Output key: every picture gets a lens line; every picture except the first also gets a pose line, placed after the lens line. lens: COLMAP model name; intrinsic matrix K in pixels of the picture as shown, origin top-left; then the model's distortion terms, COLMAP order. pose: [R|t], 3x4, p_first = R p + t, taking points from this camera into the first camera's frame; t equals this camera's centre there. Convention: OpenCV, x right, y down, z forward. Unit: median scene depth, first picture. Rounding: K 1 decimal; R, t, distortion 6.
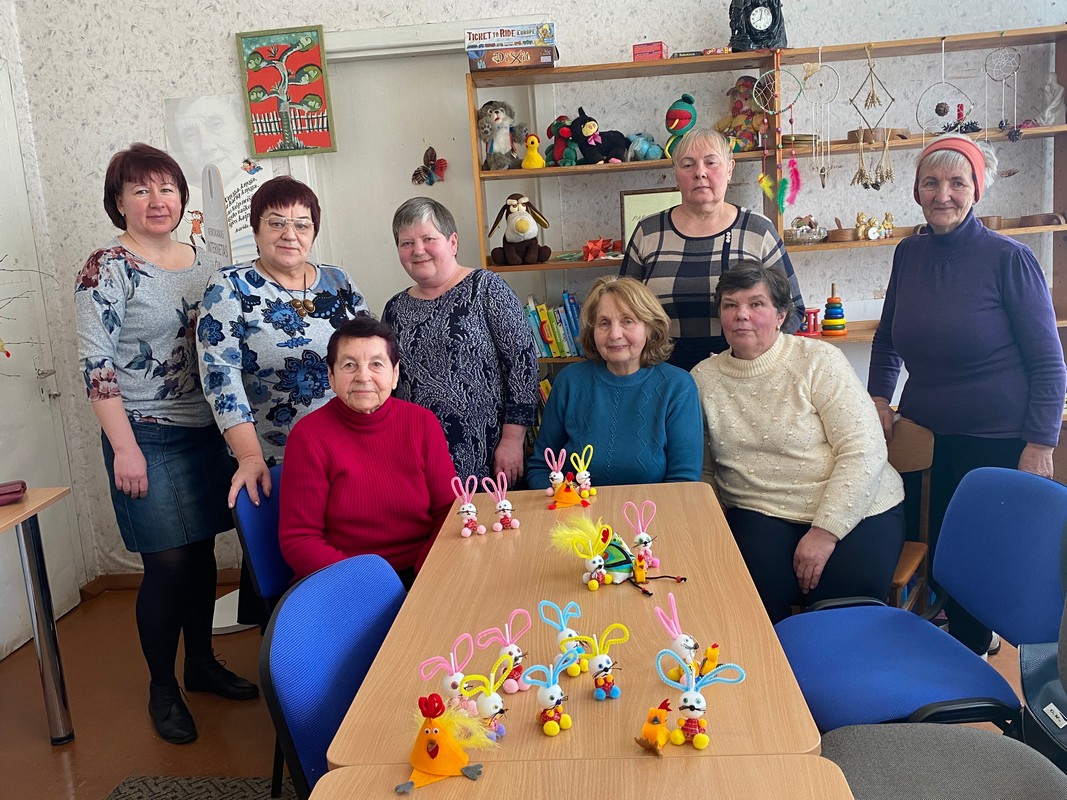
lens RADIAL K [[955.3, 0, 524.6], [0, 955.3, 389.8], [0, 0, 1]] dist [0.040005, -0.053836]
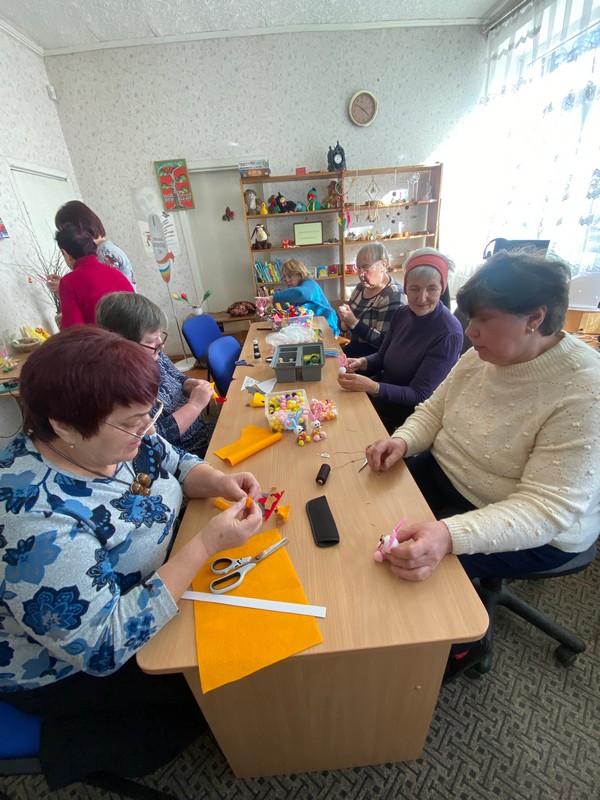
lens RADIAL K [[318.0, 0, 297.4], [0, 318.0, 395.7], [0, 0, 1]] dist [-0.010061, -0.000589]
pose [[0.991772, -0.063138, 0.111361, -0.033517], [0.028986, 0.958073, 0.285054, 0.032577], [-0.124689, -0.279481, 0.952021, -0.118357]]
